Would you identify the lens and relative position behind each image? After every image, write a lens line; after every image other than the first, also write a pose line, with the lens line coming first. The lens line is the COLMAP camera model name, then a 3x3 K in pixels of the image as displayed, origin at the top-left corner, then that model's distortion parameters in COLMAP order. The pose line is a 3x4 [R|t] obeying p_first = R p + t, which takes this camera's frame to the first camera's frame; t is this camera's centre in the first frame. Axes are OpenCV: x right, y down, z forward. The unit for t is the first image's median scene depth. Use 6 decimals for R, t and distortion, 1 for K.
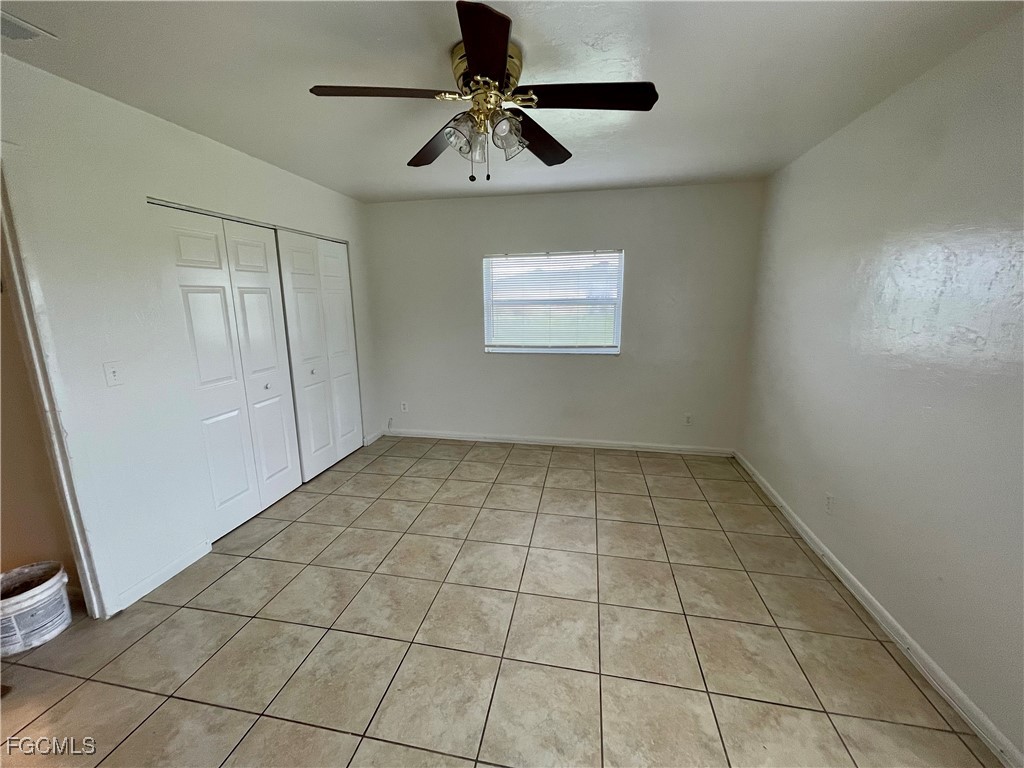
lens RADIAL K [[418.1, 0, 510.5], [0, 418.1, 385.2], [0, 0, 1]] dist [0.001976, -0.000043]
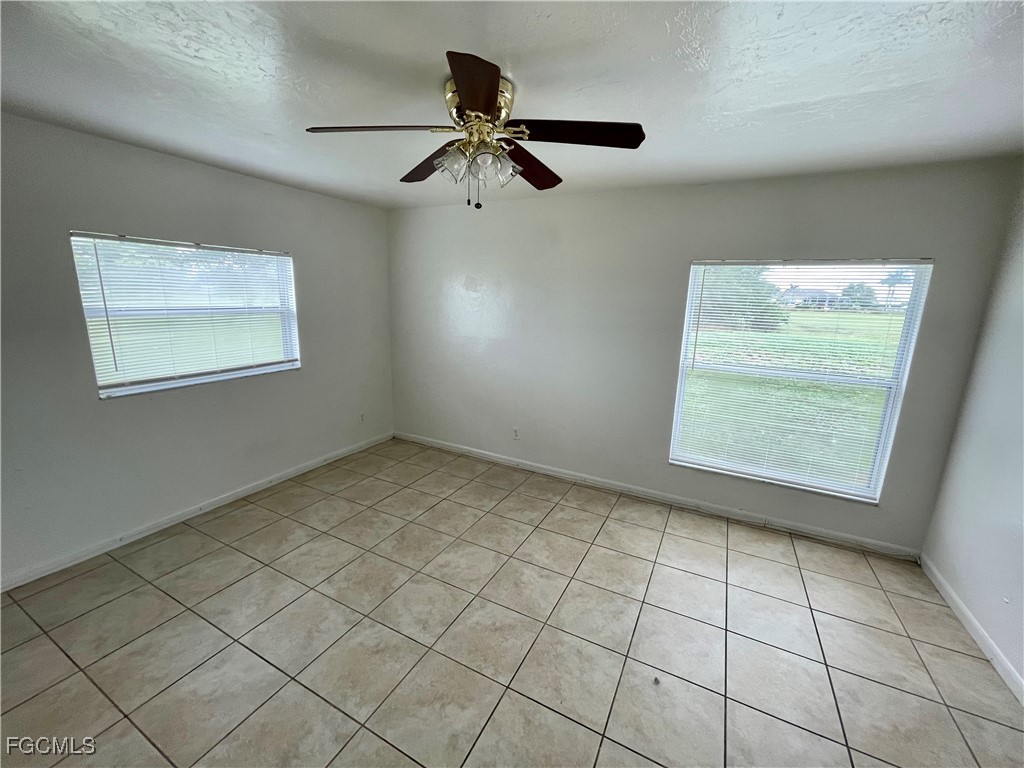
lens RADIAL K [[418.1, 0, 509.4], [0, 418.1, 385.6], [0, 0, 1]] dist [0.001976, -0.000043]
pose [[0.284778, -0.187191, 0.940139, -0.563816], [0.169935, 0.975073, 0.142671, -0.105725], [-0.943411, 0.119133, 0.309489, 0.350411]]
